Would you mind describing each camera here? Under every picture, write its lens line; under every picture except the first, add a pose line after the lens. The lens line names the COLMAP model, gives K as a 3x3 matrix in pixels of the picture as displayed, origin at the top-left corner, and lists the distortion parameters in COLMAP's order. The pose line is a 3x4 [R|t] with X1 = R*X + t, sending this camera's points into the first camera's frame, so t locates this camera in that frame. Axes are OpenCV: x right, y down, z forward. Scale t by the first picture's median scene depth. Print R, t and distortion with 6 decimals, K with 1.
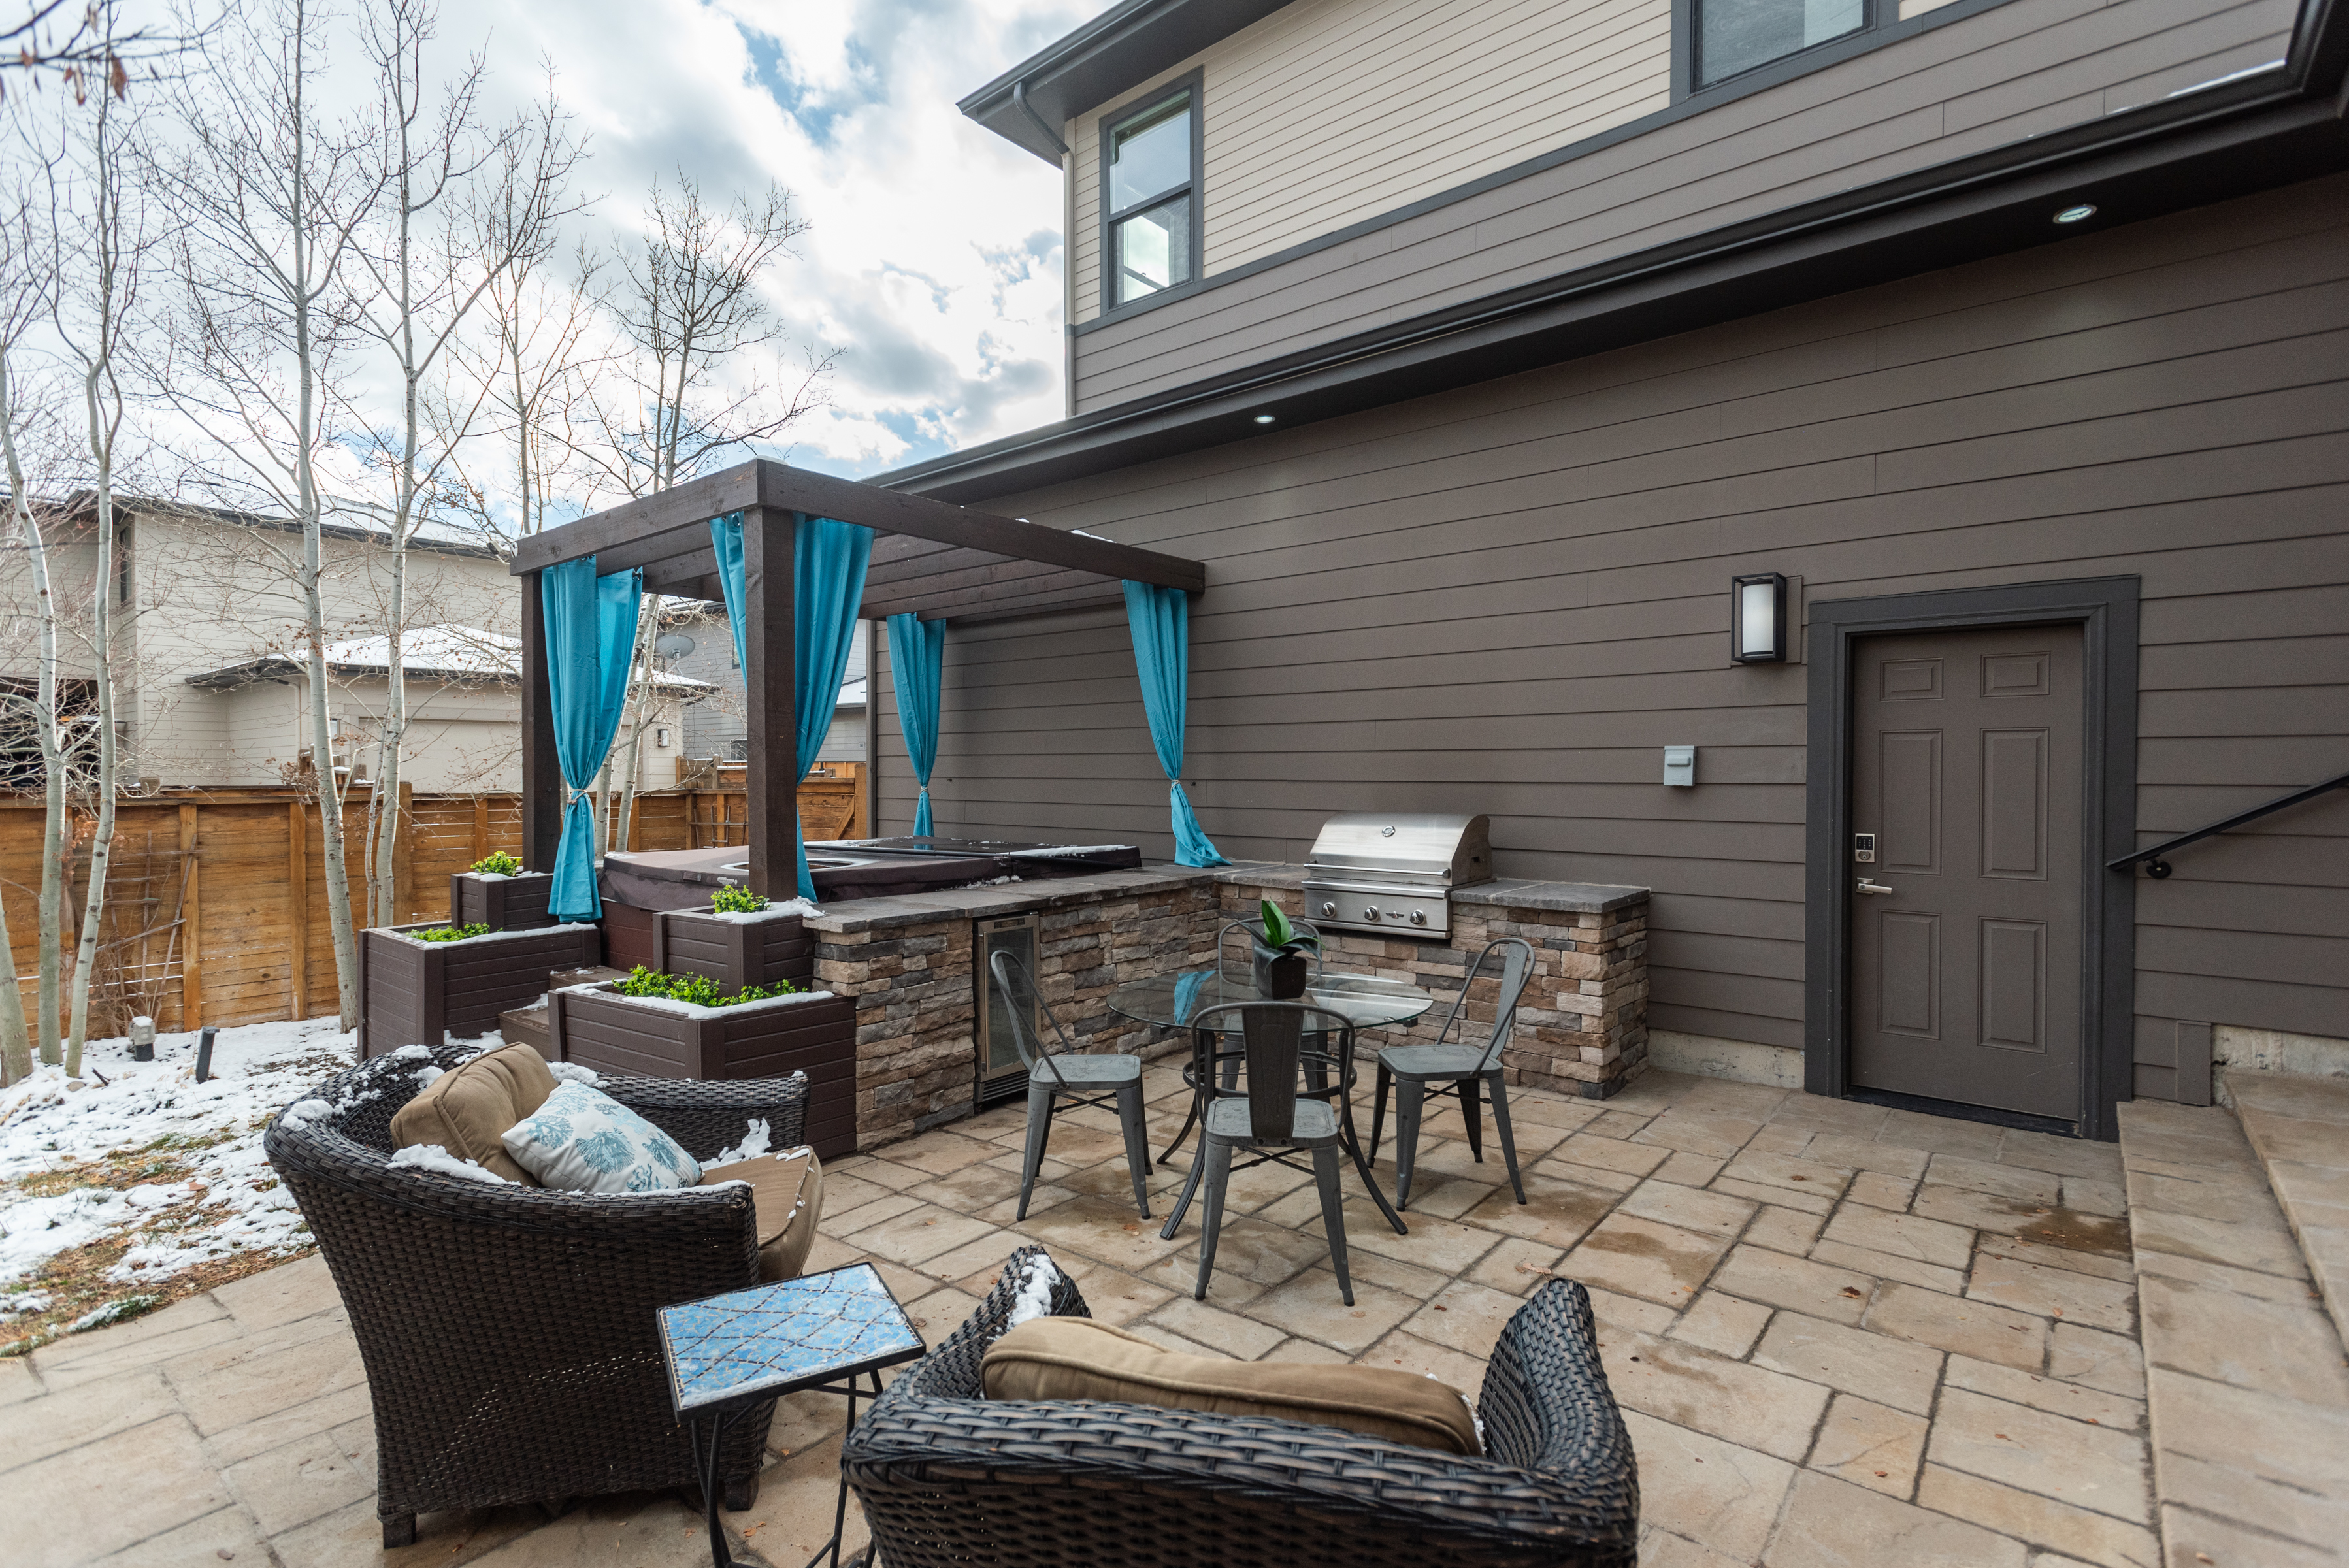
lens RADIAL K [[1098.7, 0, 1160.0], [0, 1098.7, 781.2], [0, 0, 1]] dist [0.018424, -0.003478]
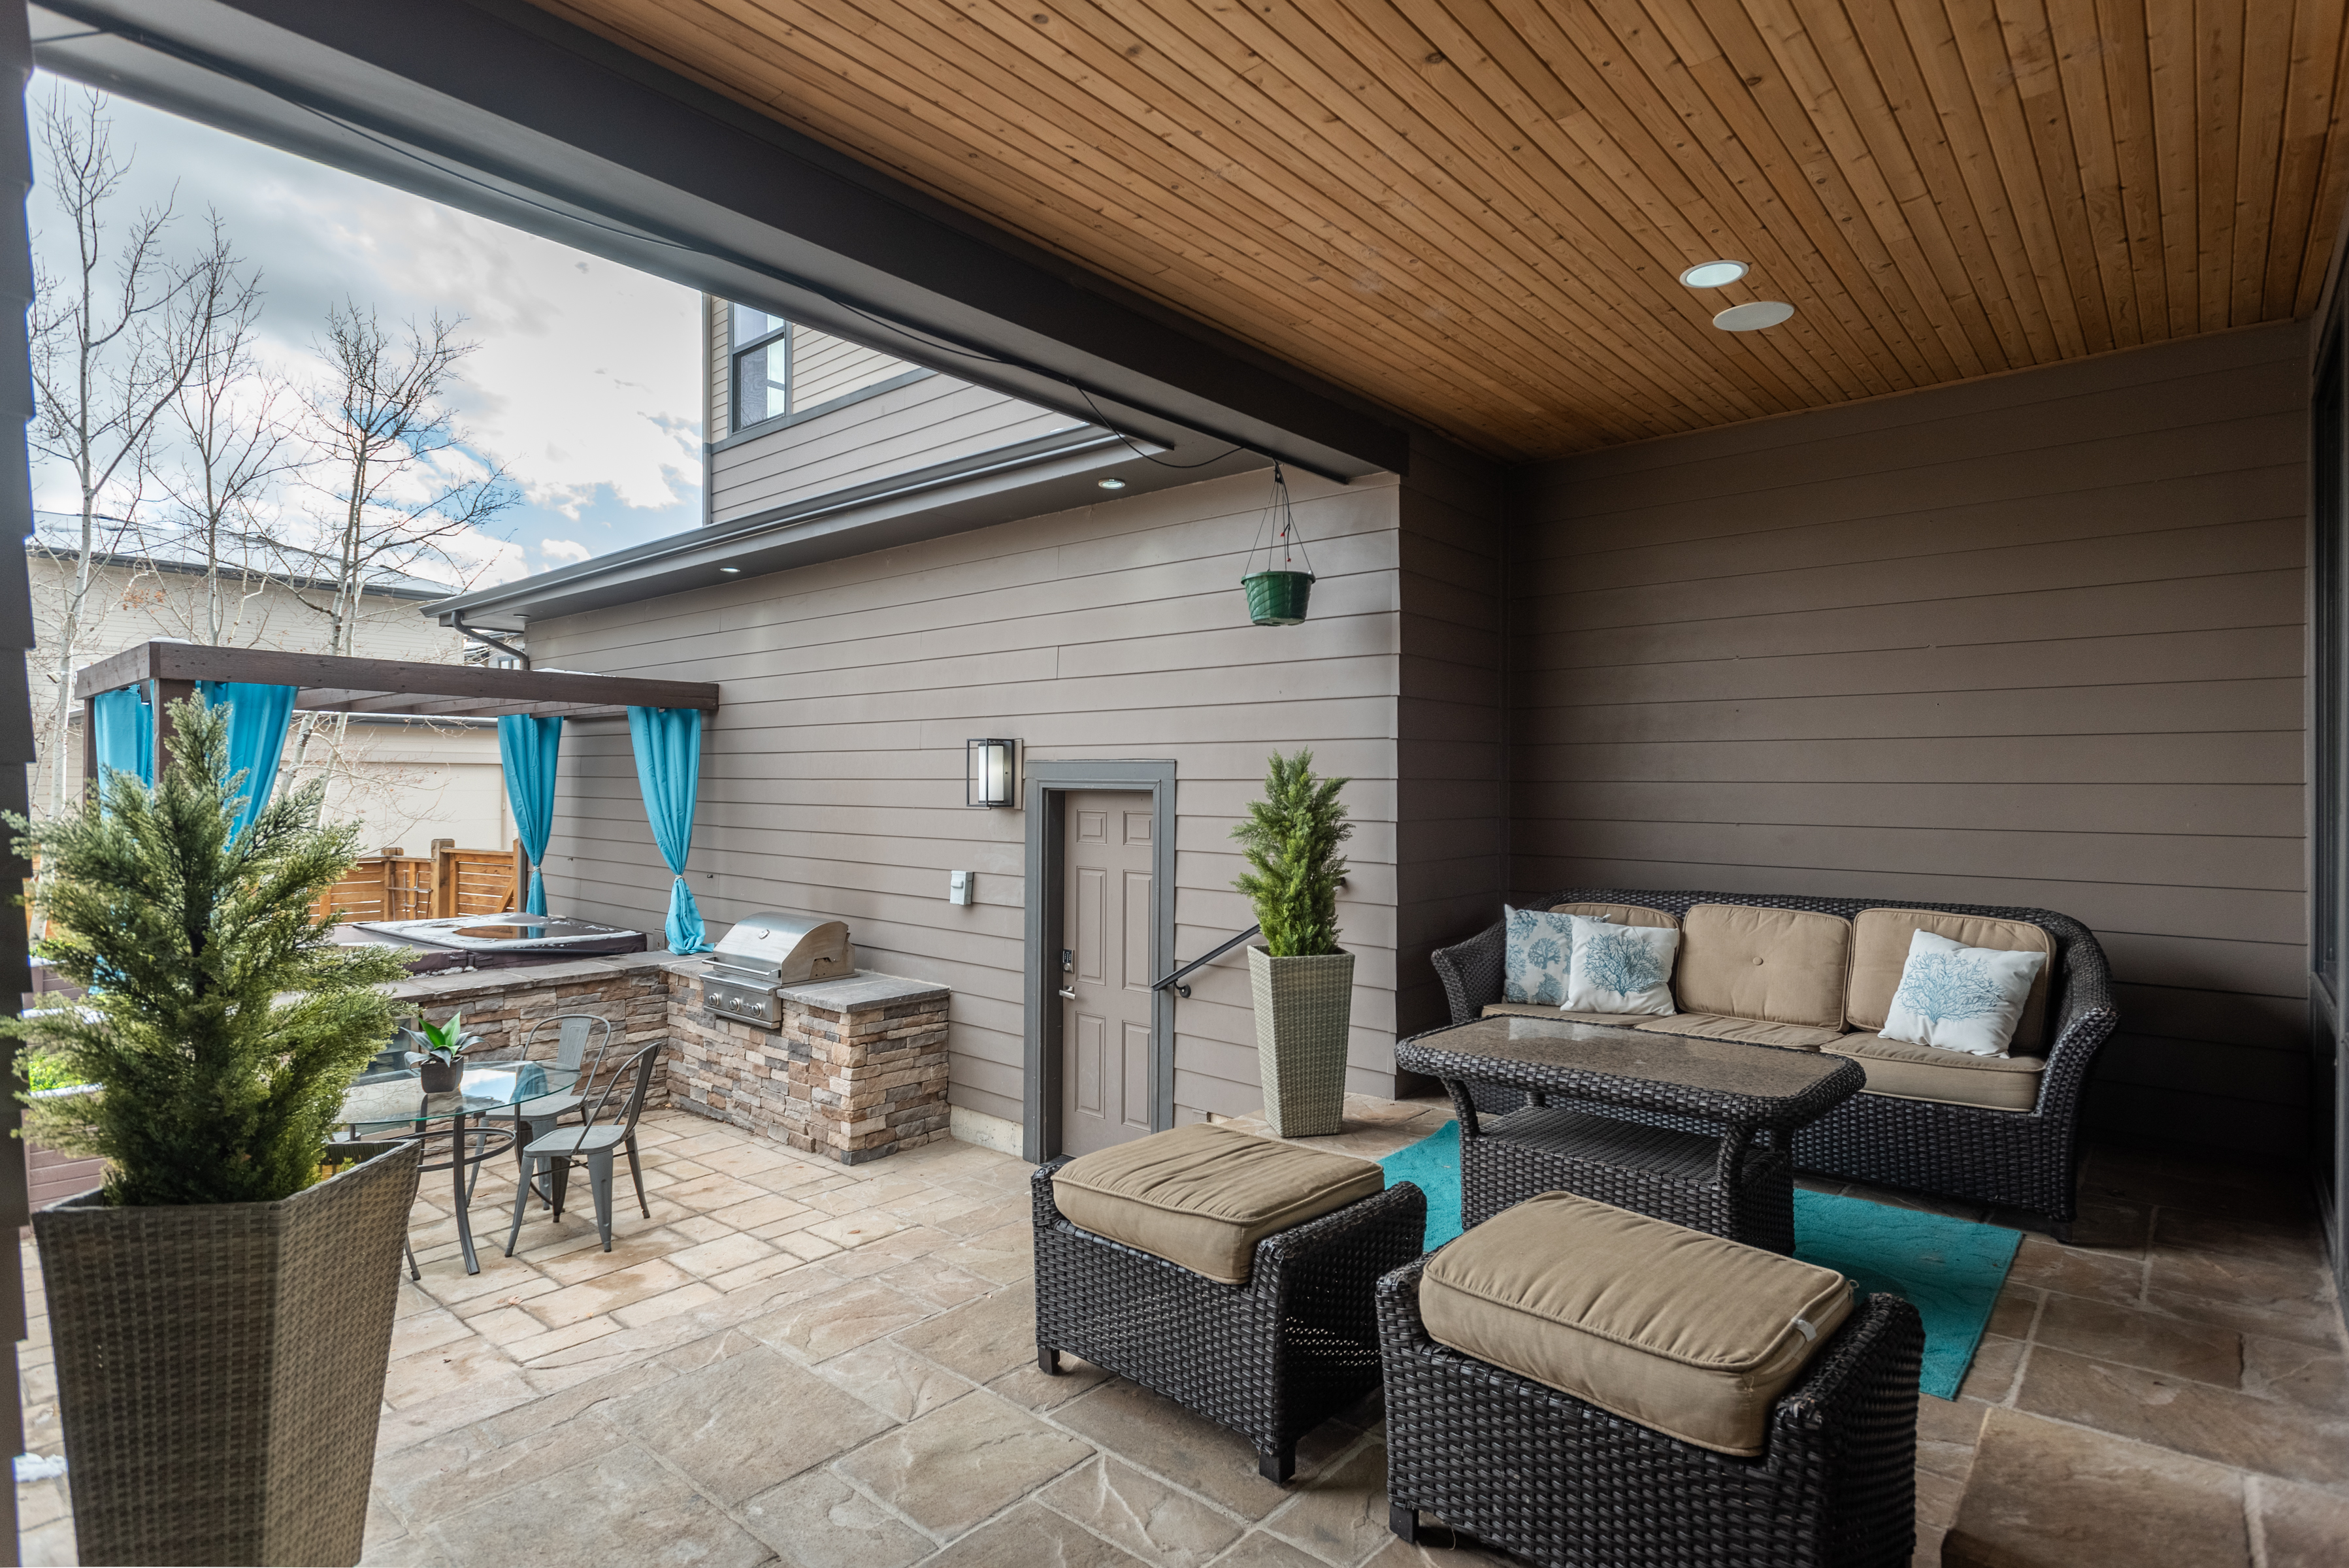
lens RADIAL K [[1147.7, 0, 1188.7], [0, 1147.7, 789.7], [0, 0, 1]] dist [0.004427, -0.001035]
pose [[0.999962, 0.008624, 0.001477, 0.726935], [-0.008615, 0.999943, -0.006234, -0.117034], [-0.001531, 0.006221, 0.999979, -0.265231]]
